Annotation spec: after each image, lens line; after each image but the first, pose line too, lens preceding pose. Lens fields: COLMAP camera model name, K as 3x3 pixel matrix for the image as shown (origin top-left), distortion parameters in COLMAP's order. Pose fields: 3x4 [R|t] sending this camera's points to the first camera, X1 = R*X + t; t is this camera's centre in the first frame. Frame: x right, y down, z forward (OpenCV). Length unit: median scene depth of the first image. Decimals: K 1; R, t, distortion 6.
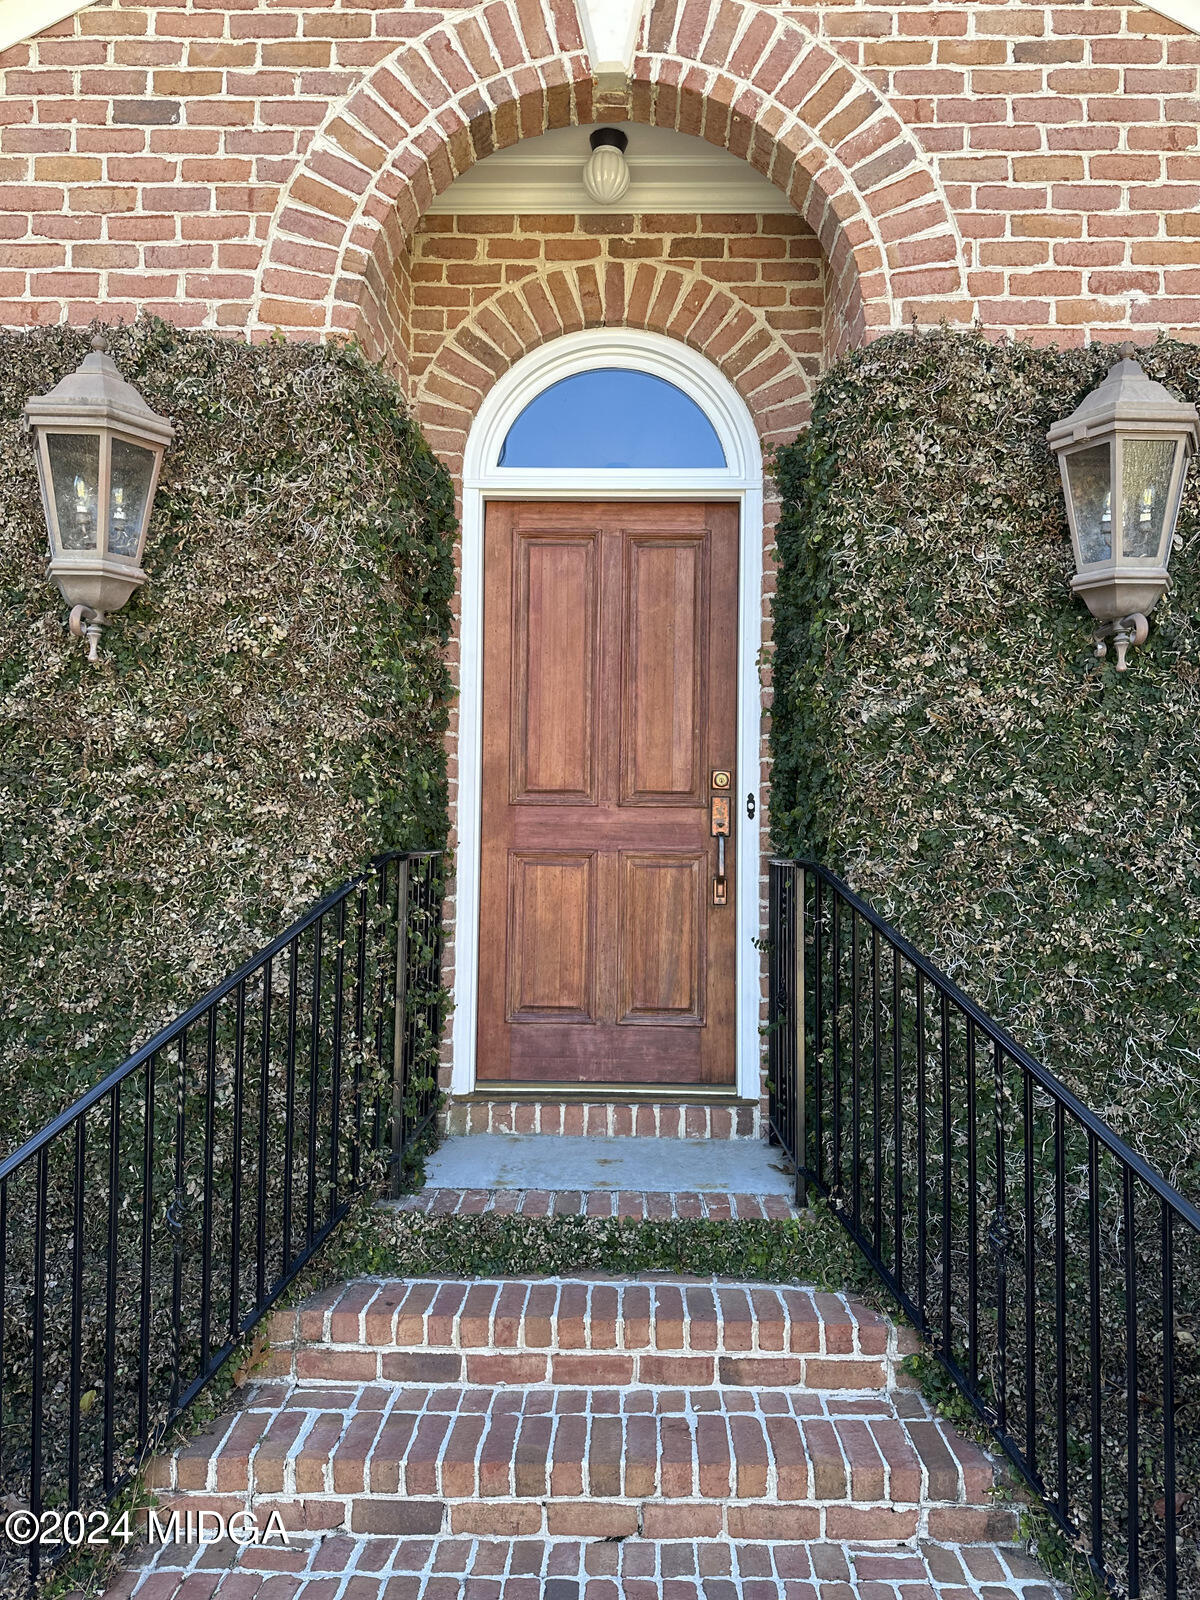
lens RADIAL K [[1129.6, 0, 600.3], [0, 1129.6, 801.5], [0, 0, 1]] dist [0.075411, -0.085761]
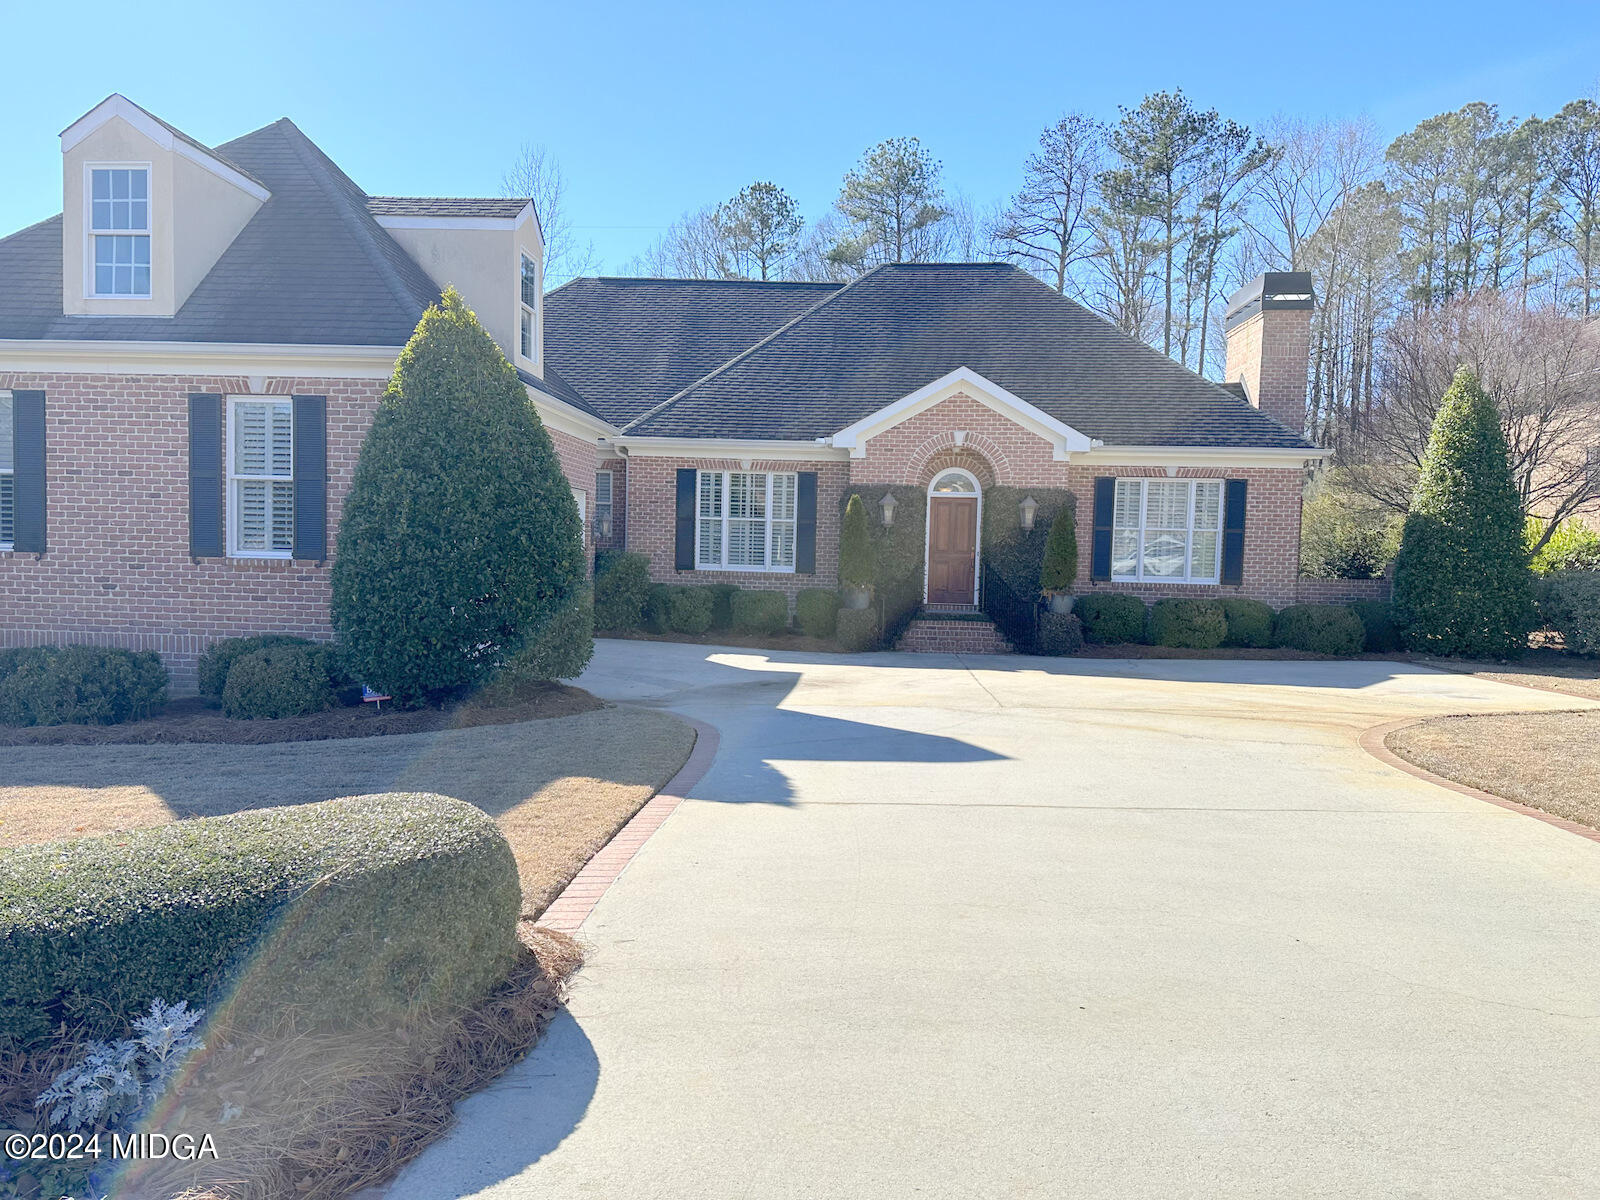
lens RADIAL K [[1129.6, 0, 800.9], [0, 1129.6, 606.4], [0, 0, 1]] dist [0.075411, -0.085761]
pose [[0.998711, 0.018051, -0.047431, -0.483237], [-0.013681, 0.995766, 0.090903, -0.238490], [0.048871, -0.090137, 0.994730, -4.756175]]
